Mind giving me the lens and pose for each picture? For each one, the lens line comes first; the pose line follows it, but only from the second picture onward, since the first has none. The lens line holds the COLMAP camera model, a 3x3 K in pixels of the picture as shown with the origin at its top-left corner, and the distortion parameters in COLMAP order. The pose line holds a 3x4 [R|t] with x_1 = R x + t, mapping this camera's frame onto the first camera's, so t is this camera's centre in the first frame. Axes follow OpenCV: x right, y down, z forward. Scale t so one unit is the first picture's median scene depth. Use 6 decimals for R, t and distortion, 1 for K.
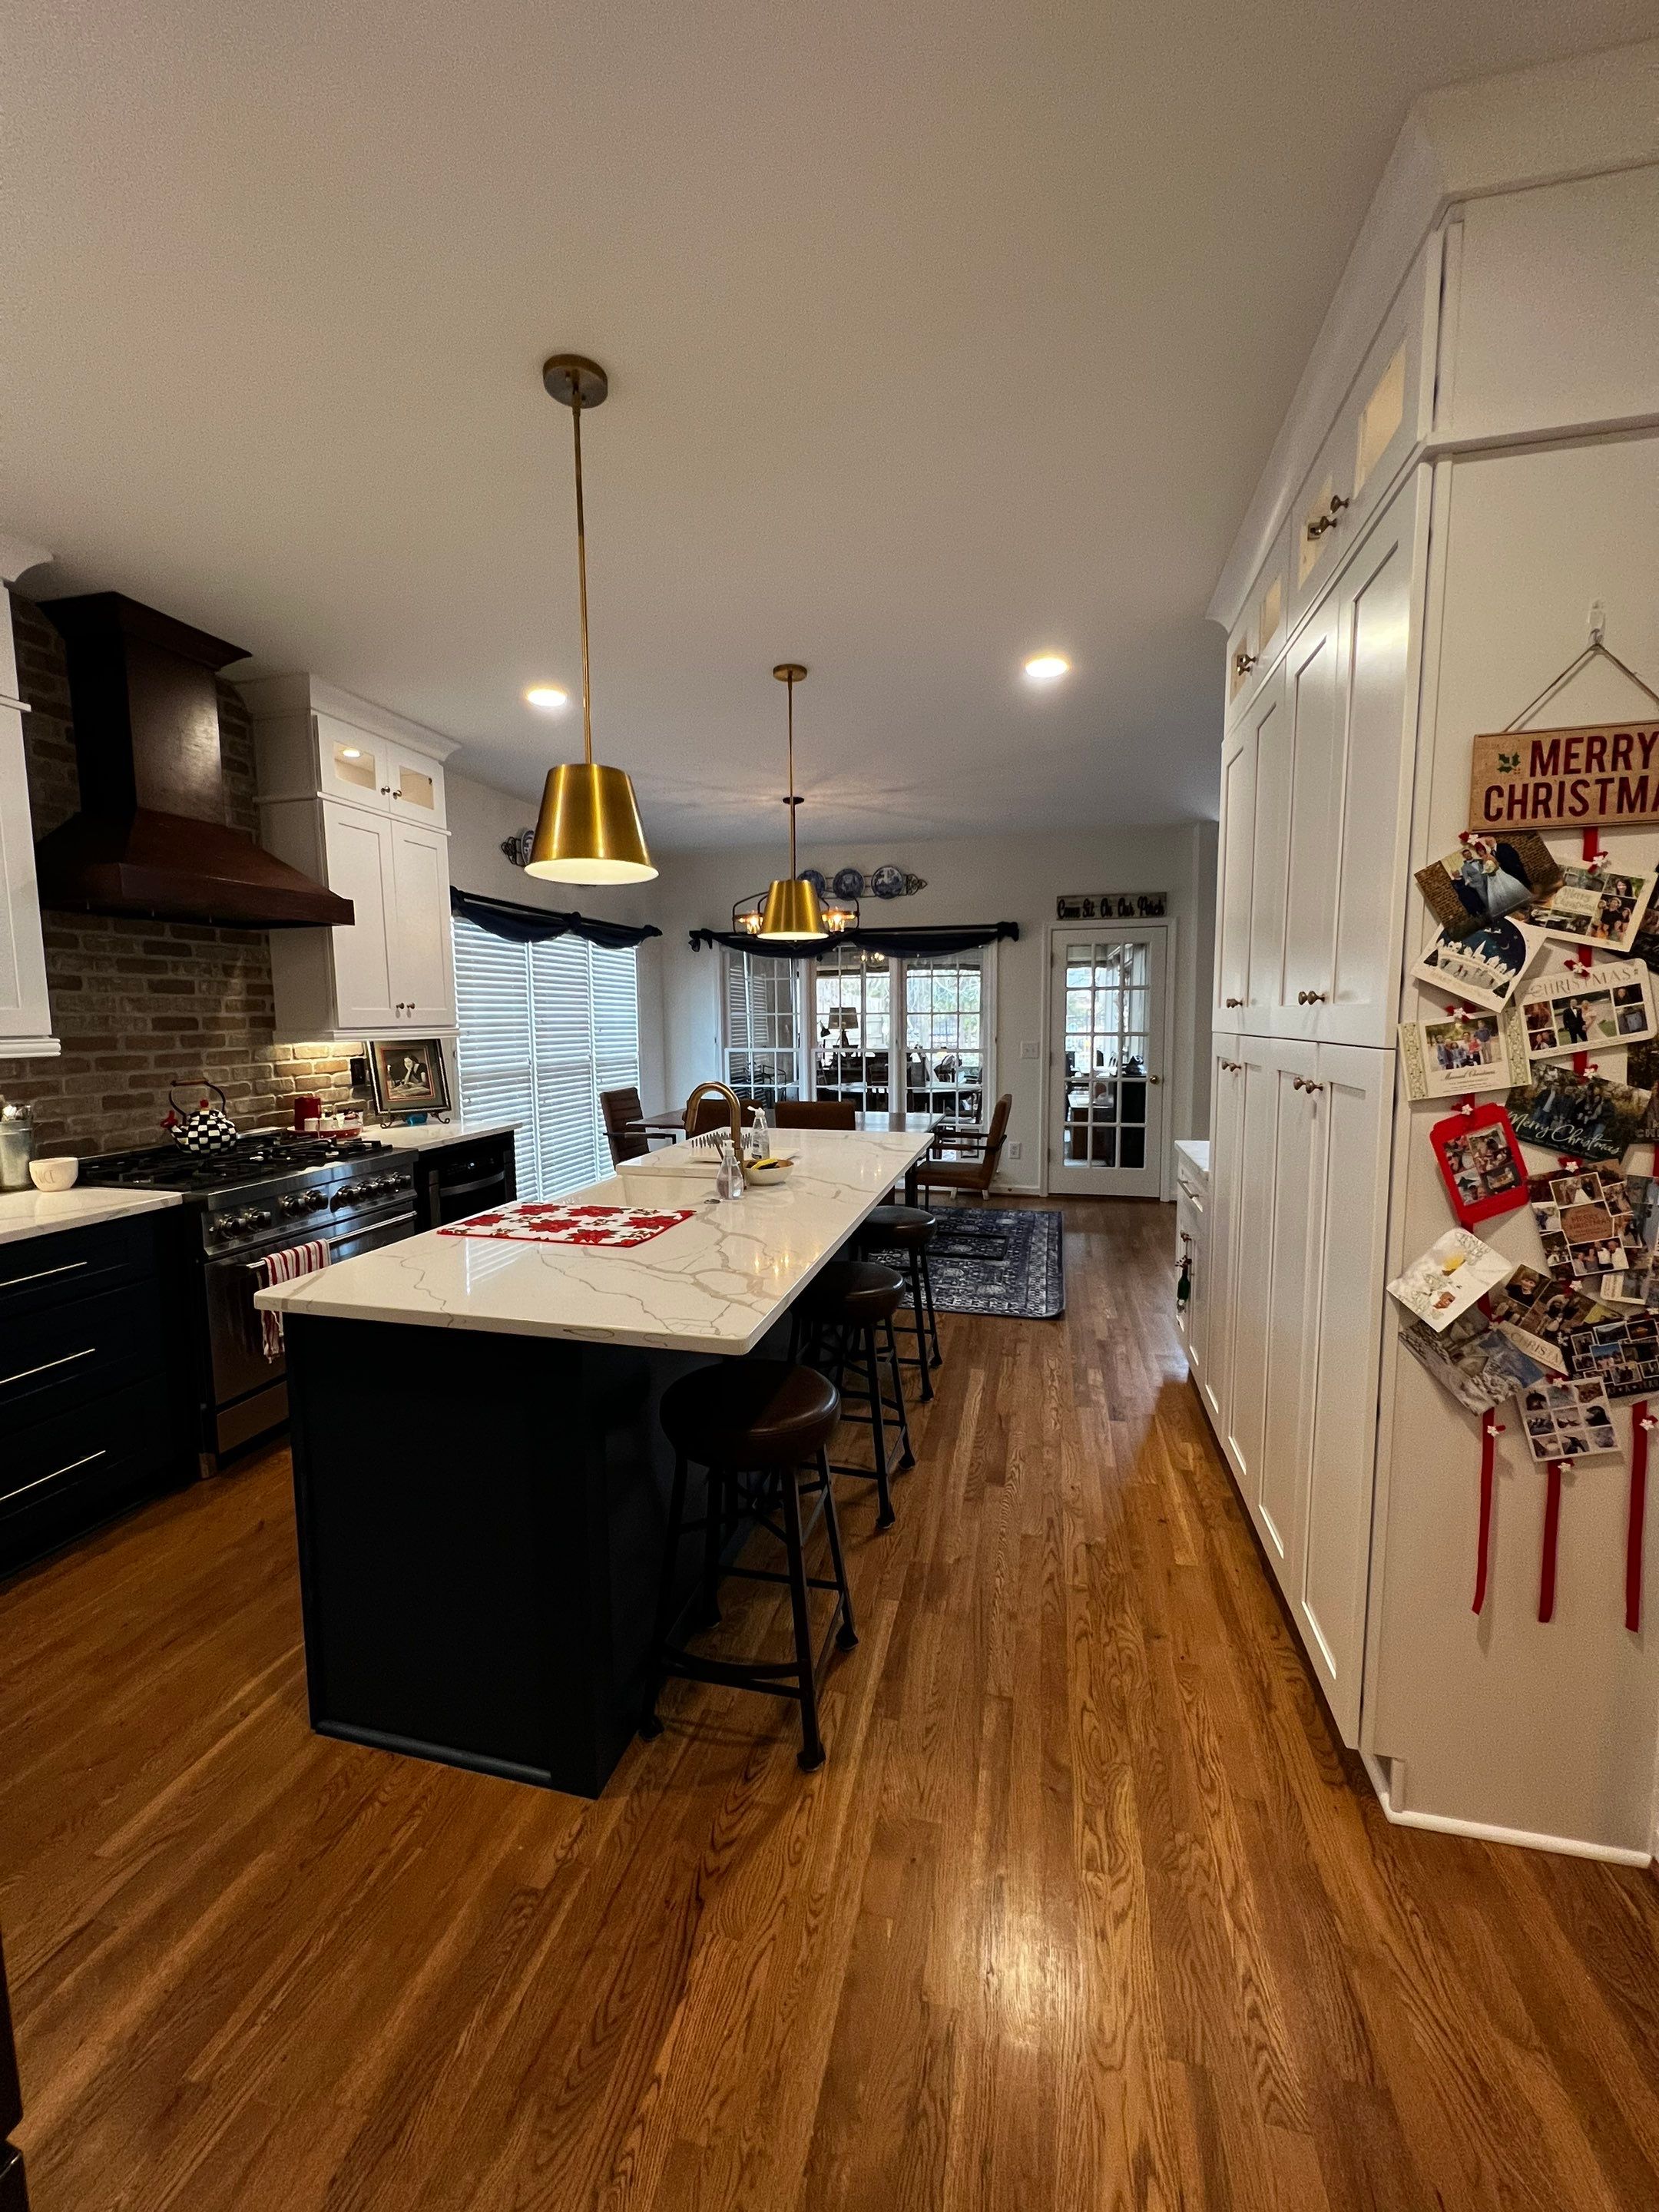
lens RADIAL K [[884.0, 0, 828.2], [0, 884.0, 1103.0], [0, 0, 1]] dist [-0.000097, -0.000077]
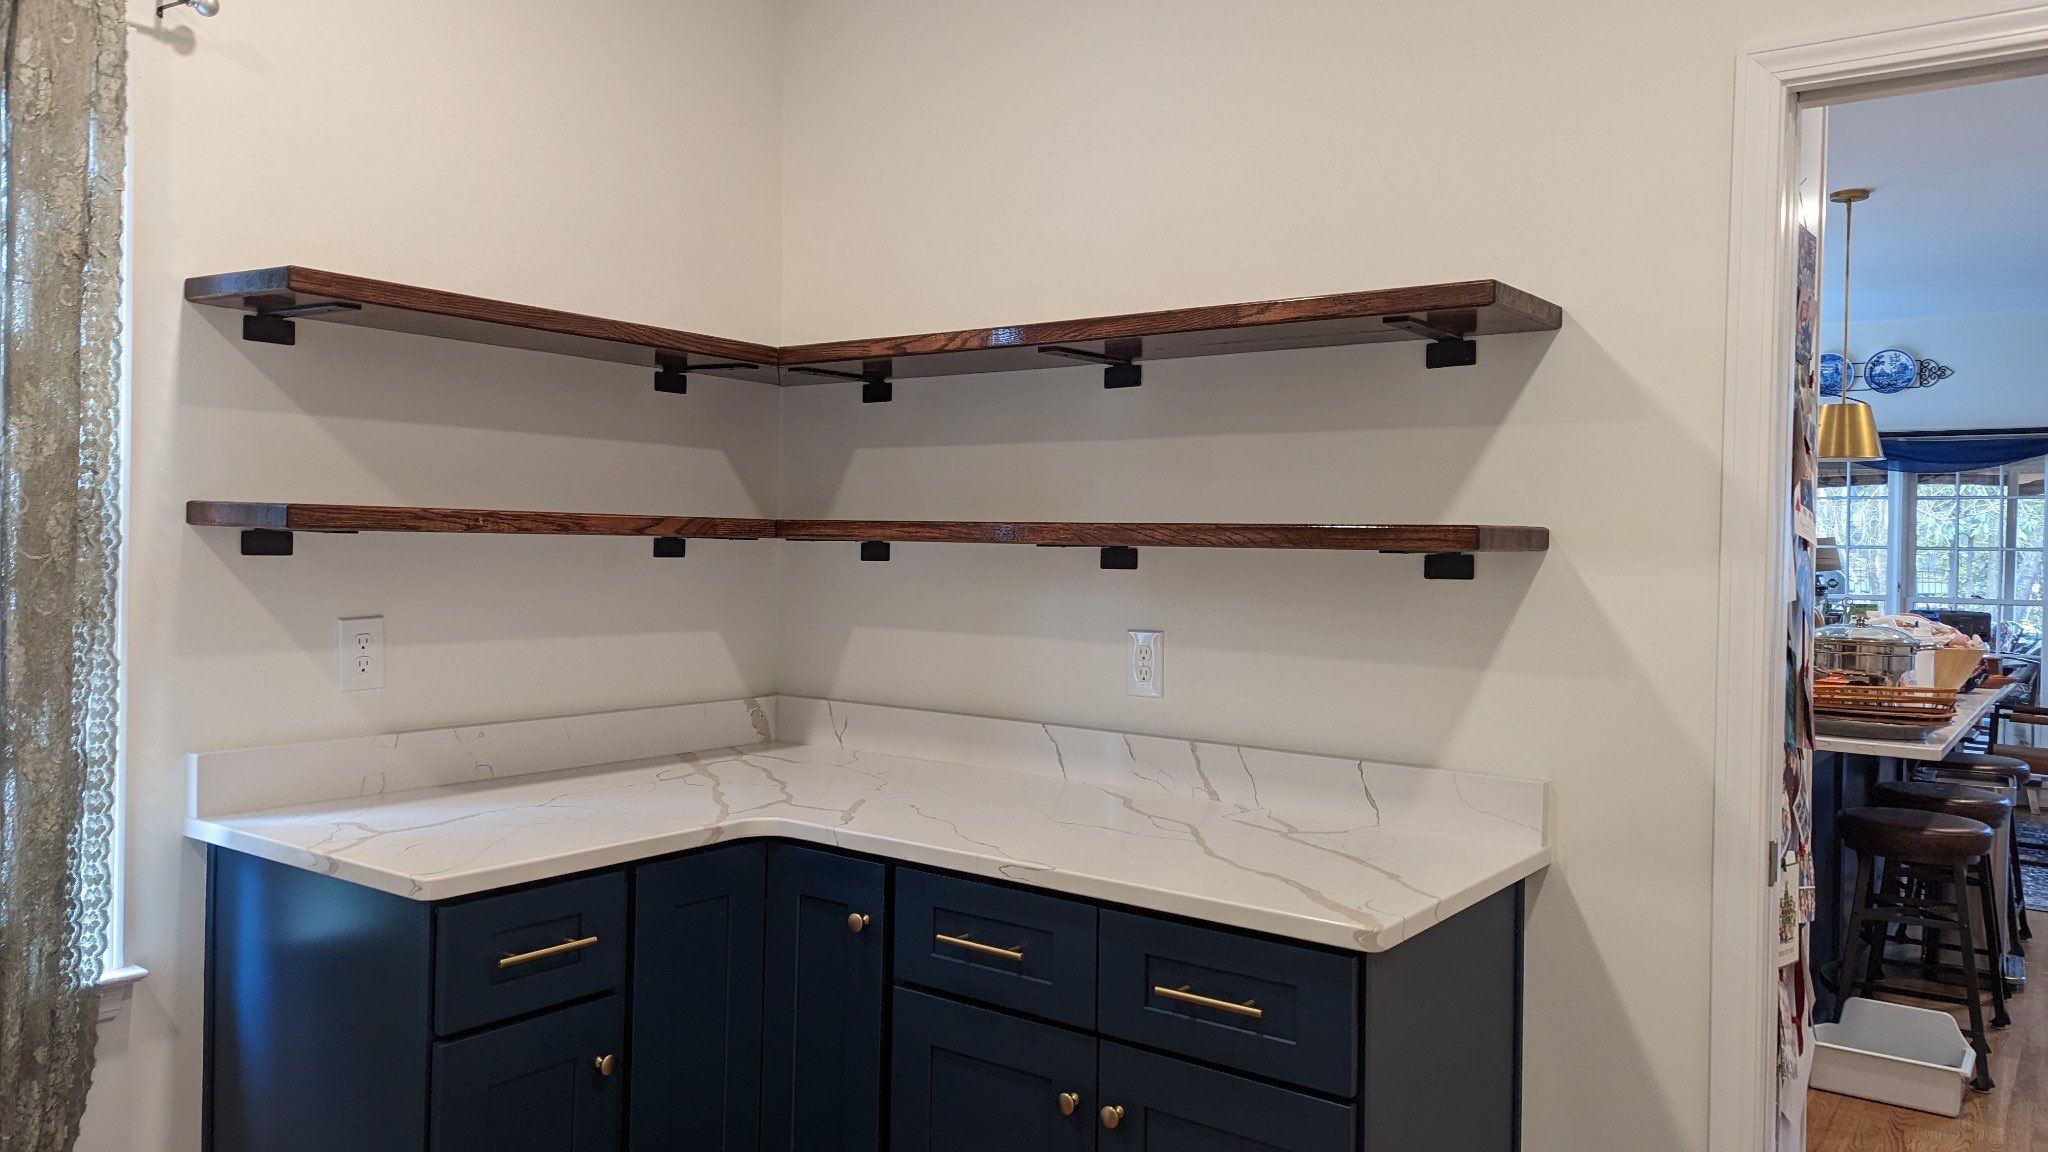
lens RADIAL K [[1472.0, 0, 1023.6], [0, 1472.0, 547.0], [0, 0, 1]] dist [0.085134, -0.091457]
pose [[0.923870, 0.026238, -0.381806, -0.223284], [-0.064358, 0.994091, -0.087414, 0.098053], [0.377256, 0.105332, 0.920100, -0.765899]]
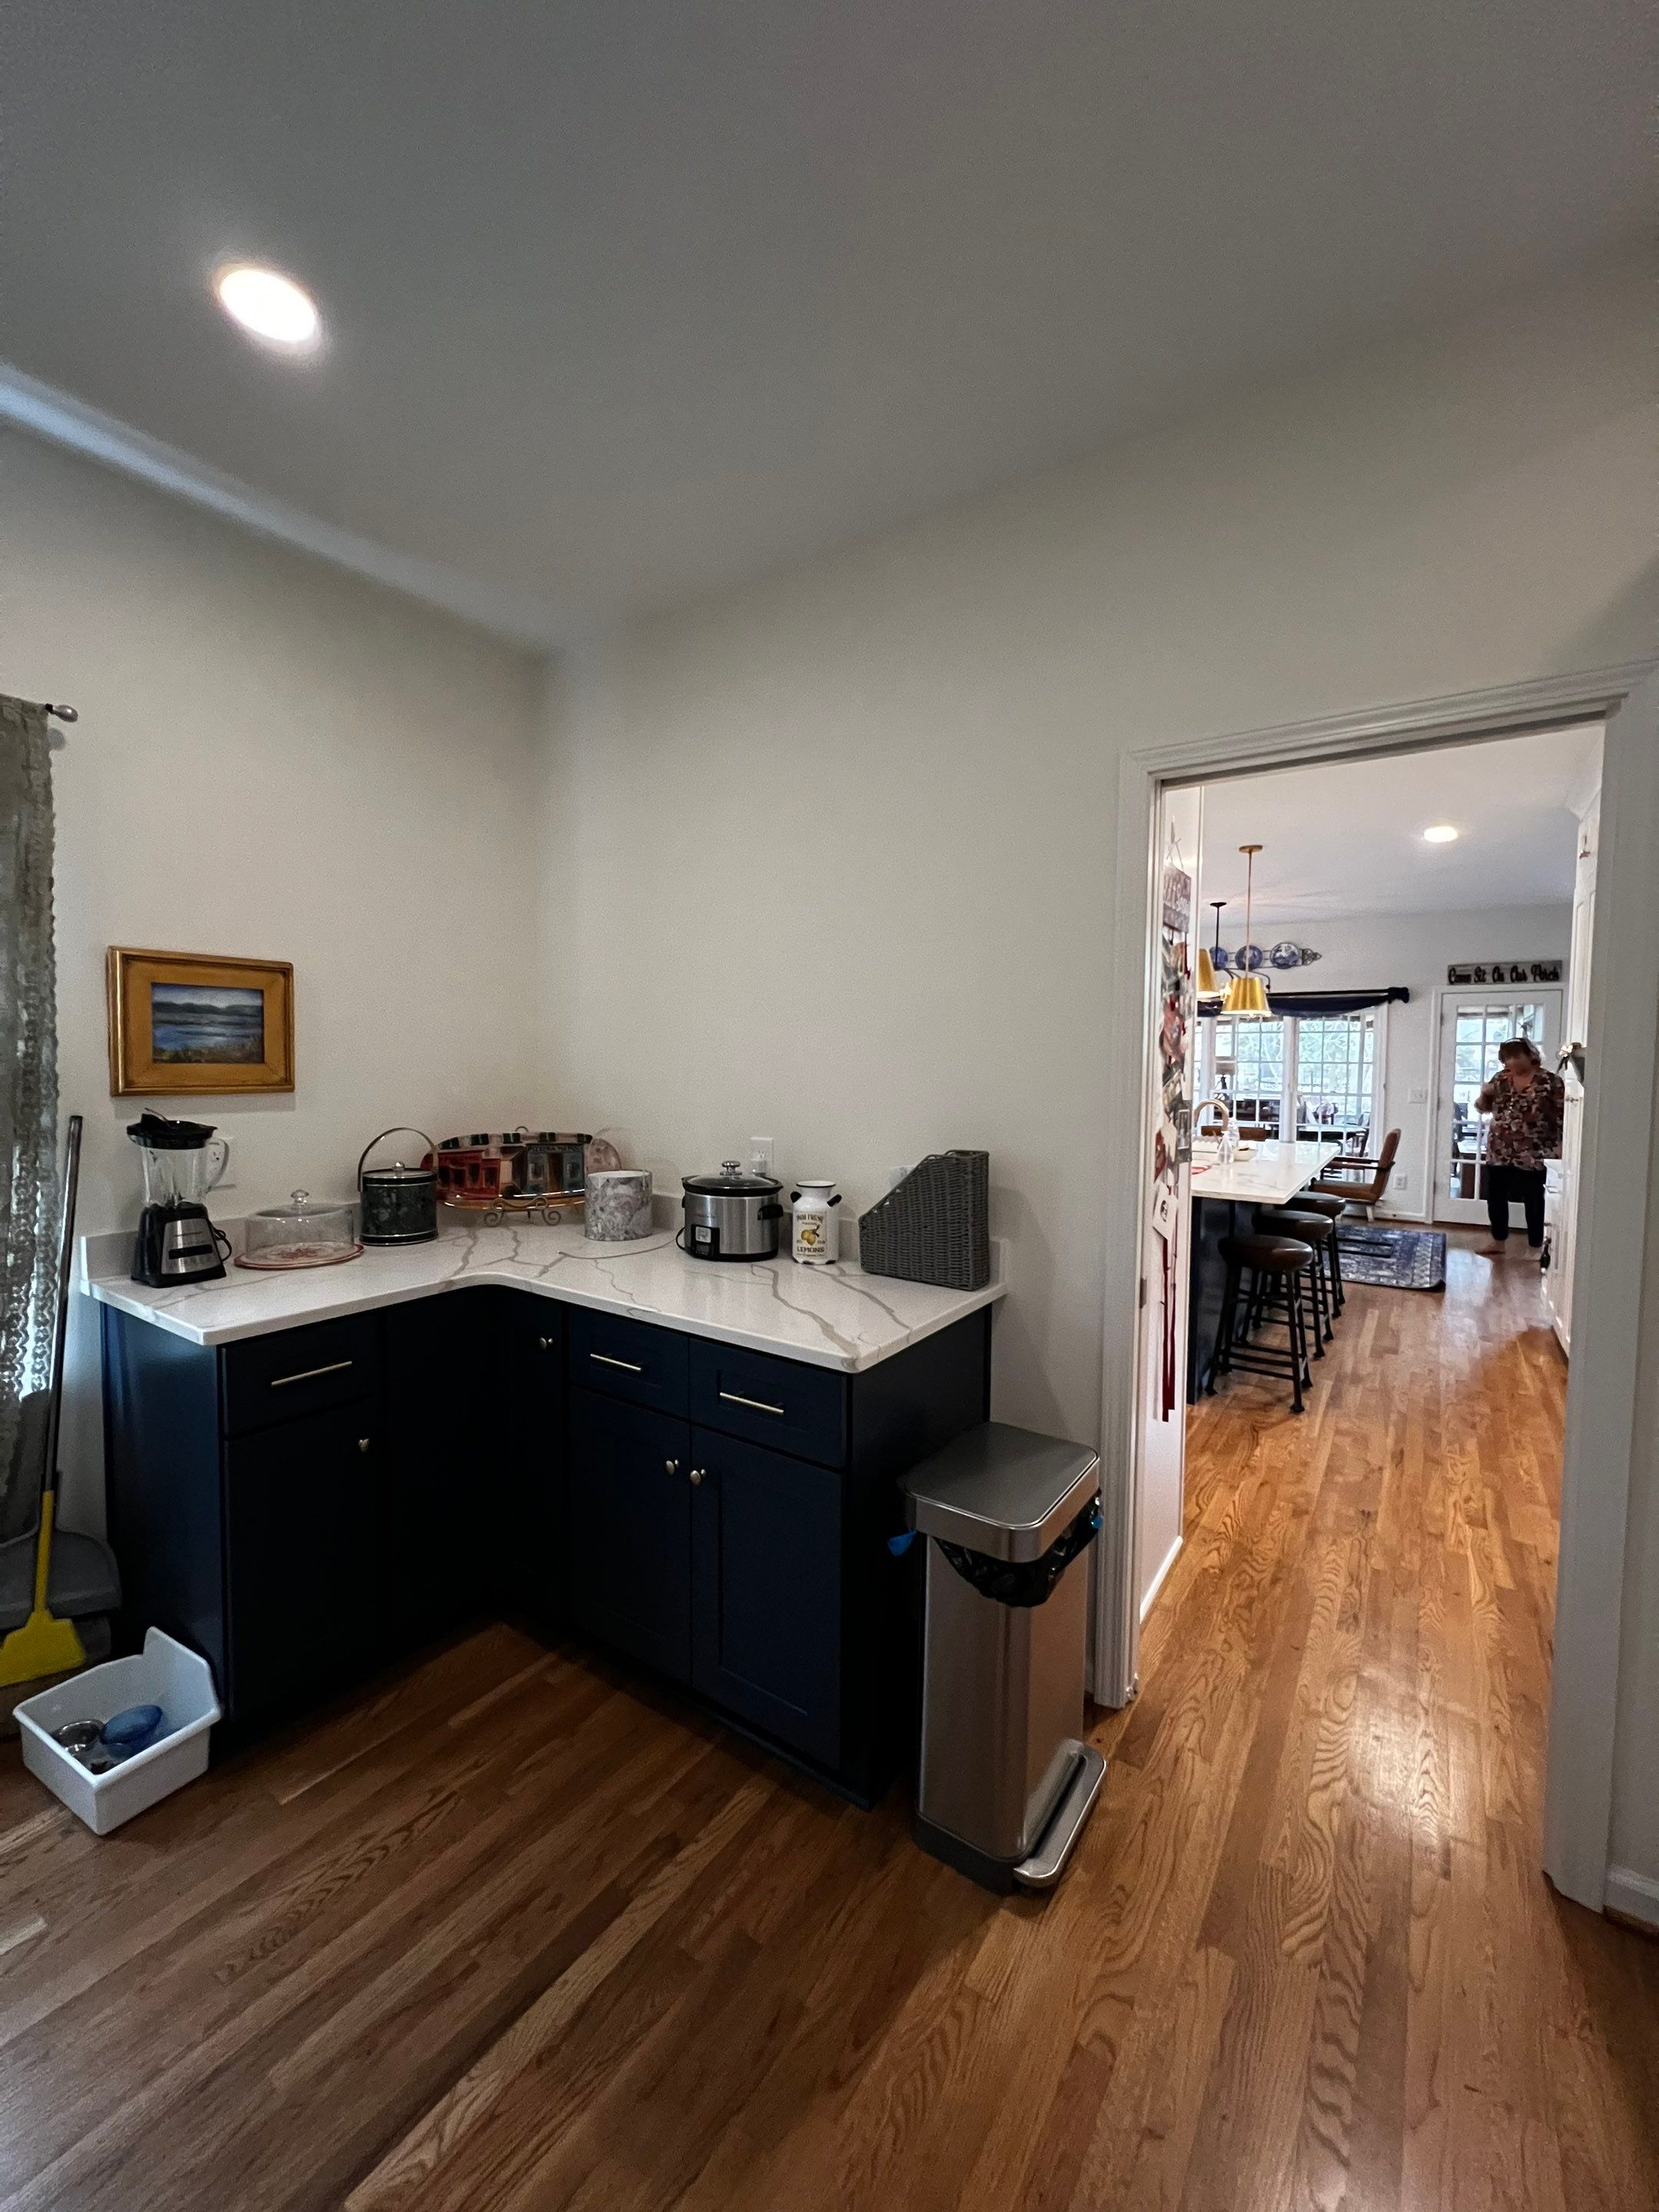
lens RADIAL K [[884.0, 0, 828.2], [0, 884.0, 1103.0], [0, 0, 1]] dist [-0.000097, -0.000077]
pose [[0.935629, 0.033537, -0.351389, -0.164061], [-0.051010, 0.997873, -0.040586, 0.067505], [0.349280, 0.055897, 0.935349, -0.664336]]
